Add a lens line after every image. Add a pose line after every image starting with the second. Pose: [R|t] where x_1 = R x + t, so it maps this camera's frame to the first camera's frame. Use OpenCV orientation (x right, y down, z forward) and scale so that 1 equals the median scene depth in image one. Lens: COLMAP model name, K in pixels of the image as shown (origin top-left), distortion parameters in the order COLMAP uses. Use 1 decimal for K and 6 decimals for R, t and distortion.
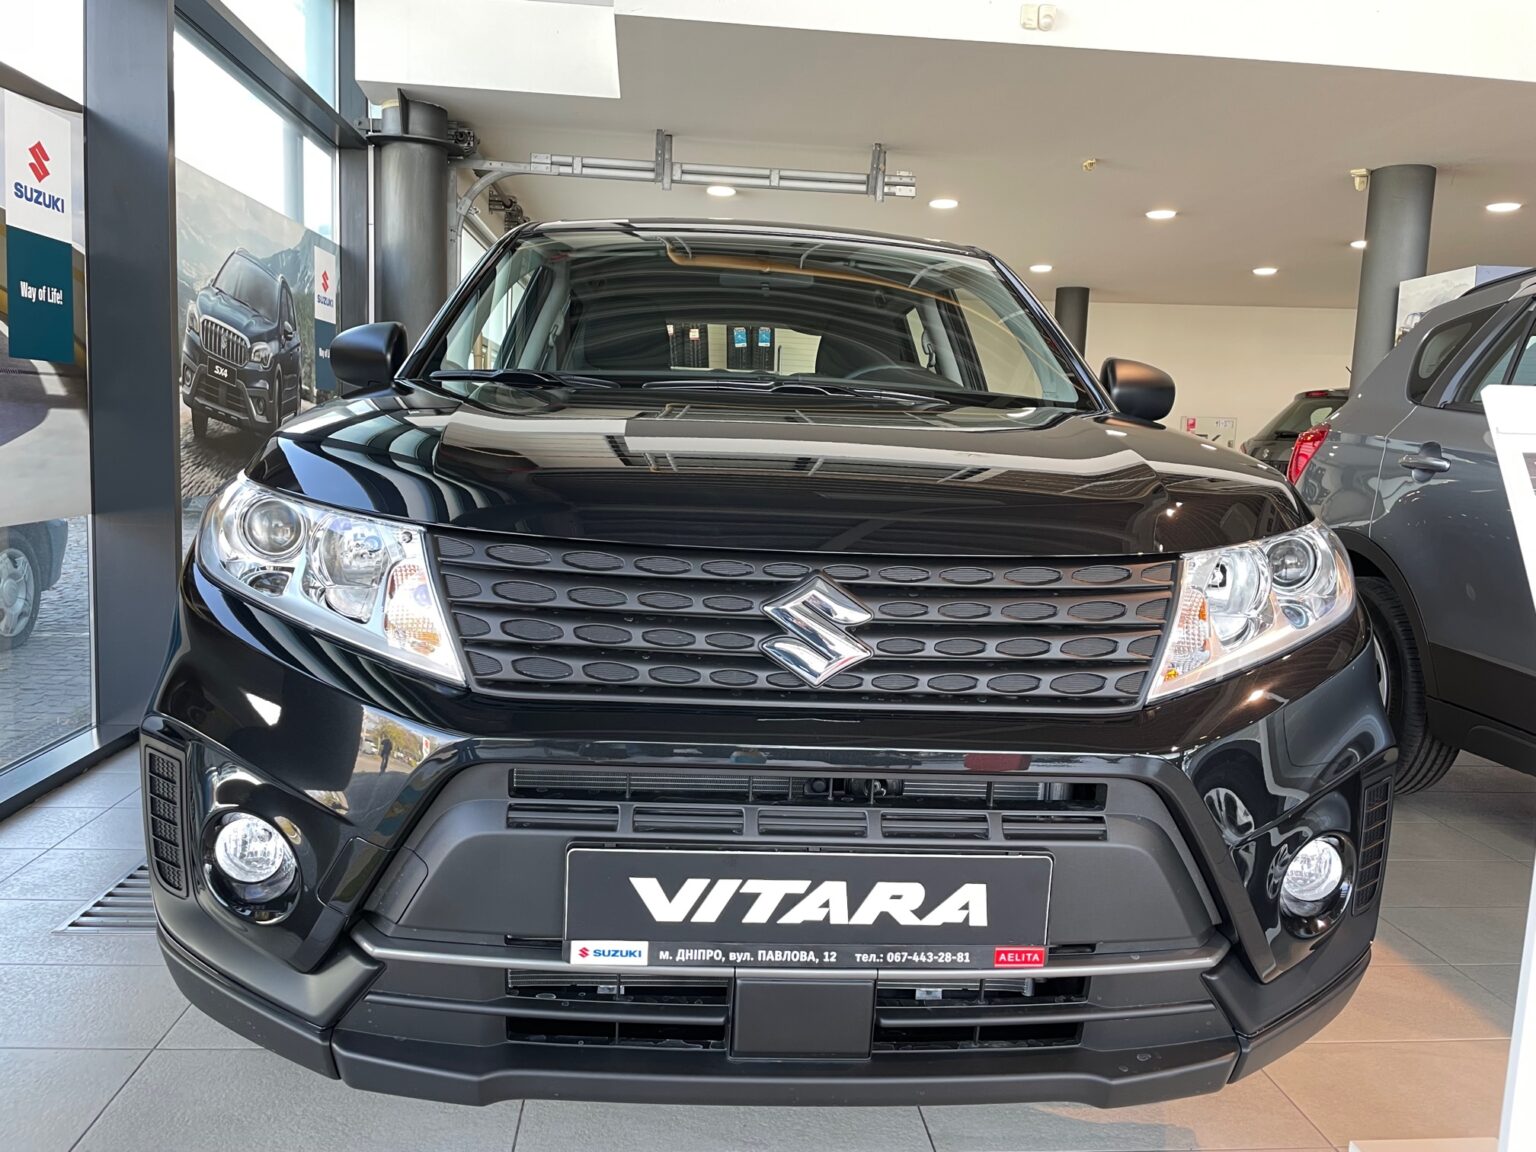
lens RADIAL K [[1143.2, 0, 752.7], [0, 1143.2, 587.5], [0, 0, 1]] dist [0.039487, -0.035339]
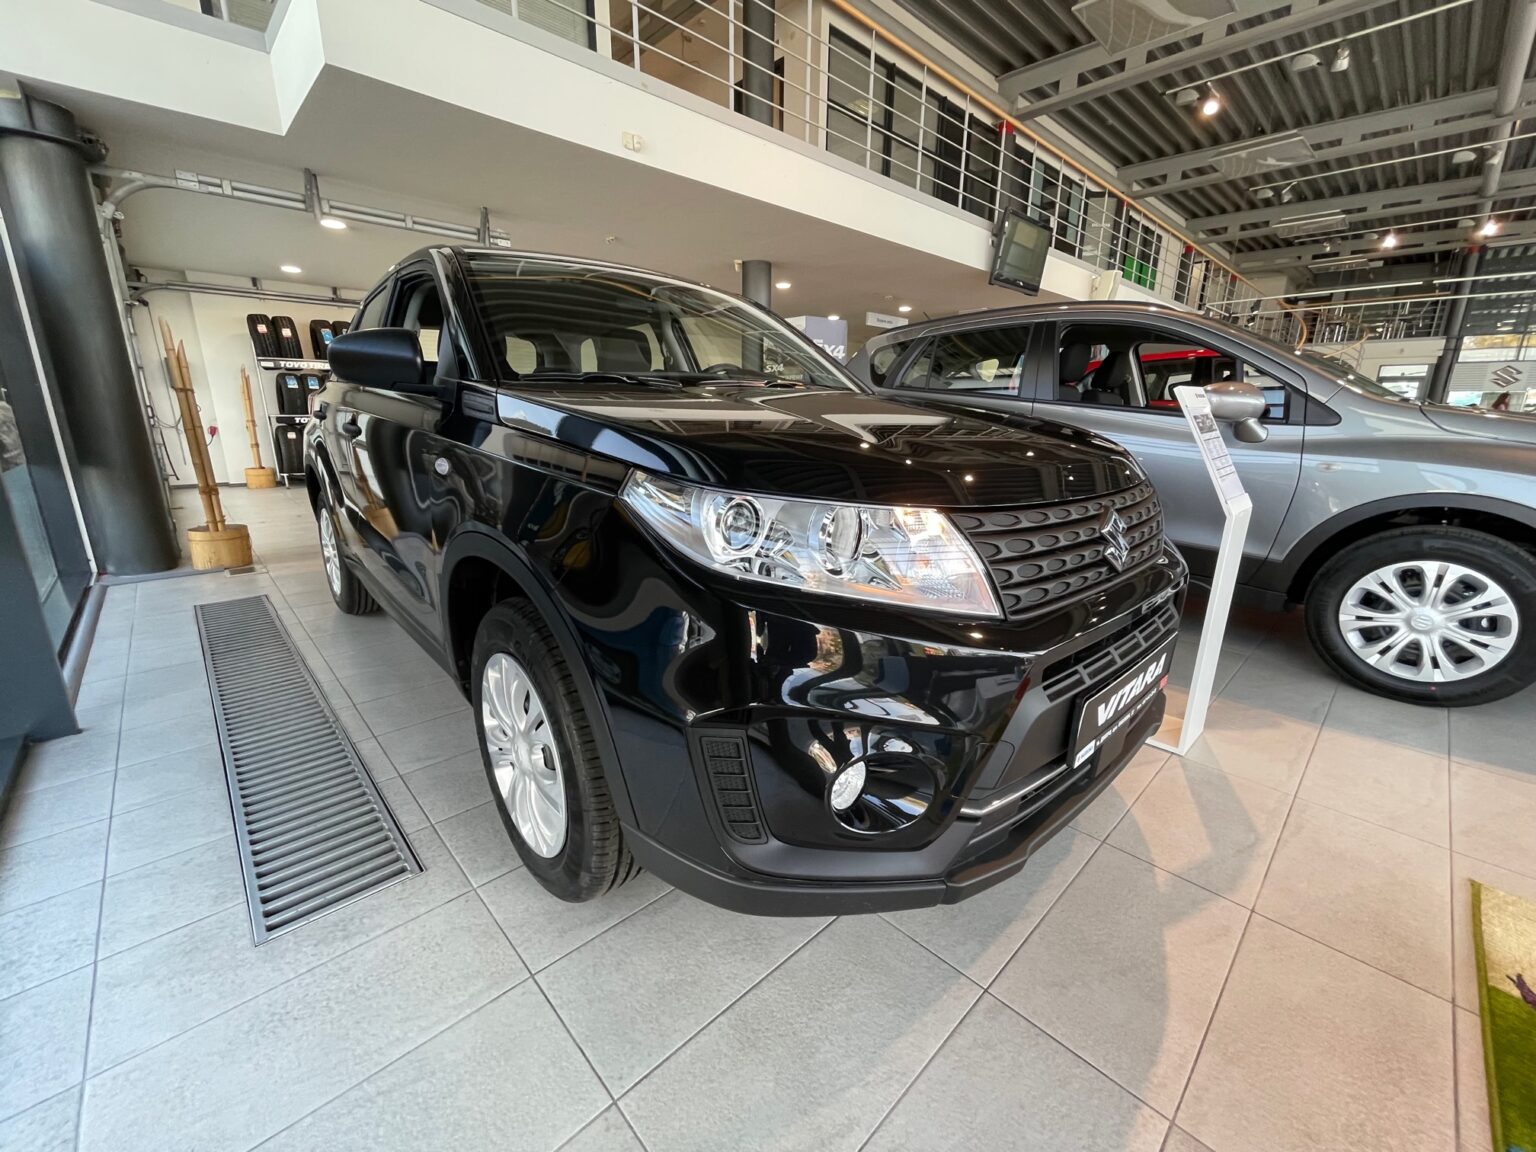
lens RADIAL K [[617.5, 0, 754.0], [0, 617.5, 579.5], [0, 0, 1]] dist [-0.008849, 0.000529]
pose [[0.781808, -0.196601, 0.591713, -0.923866], [0.104261, 0.976848, 0.186810, -0.131497], [-0.614741, -0.084357, 0.784205, 0.593770]]
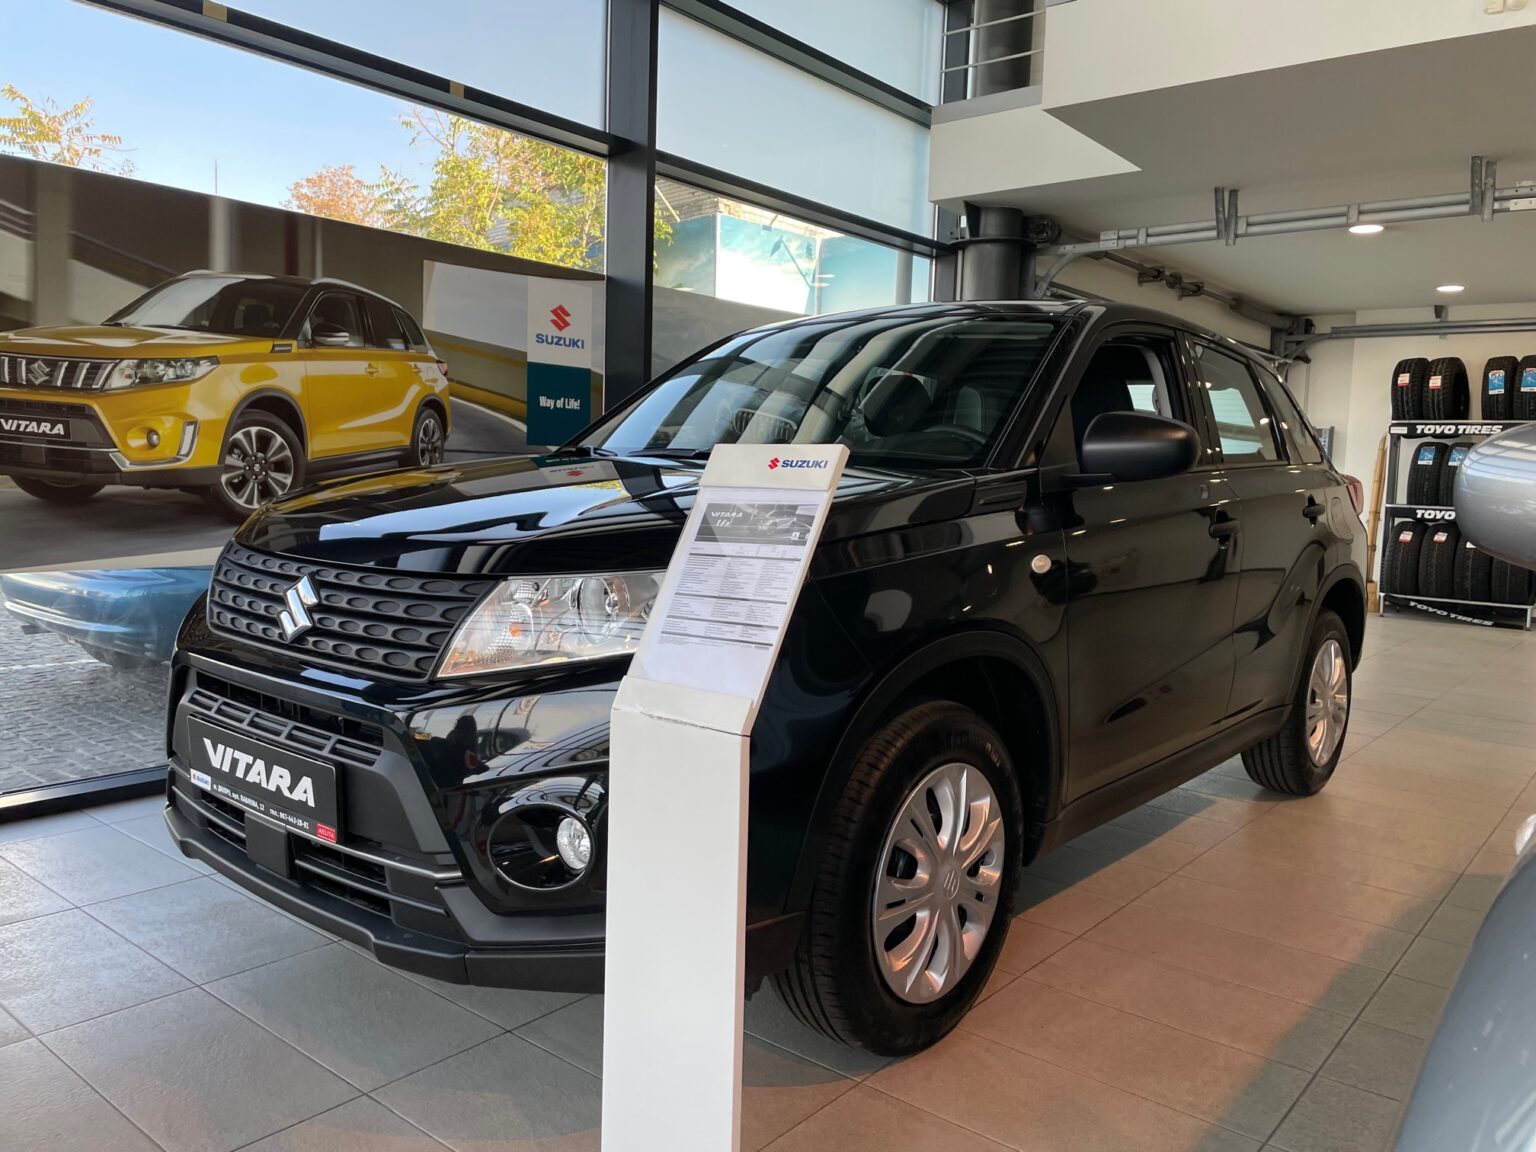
lens RADIAL K [[1143.2, 0, 772.0], [0, 1143.2, 569.3], [0, 0, 1]] dist [0.039487, -0.035339]
pose [[0.730992, 0.043922, -0.680971, 1.623816], [-0.092965, 0.995032, -0.035616, -0.019292], [0.676024, 0.089341, 0.731443, 0.261335]]
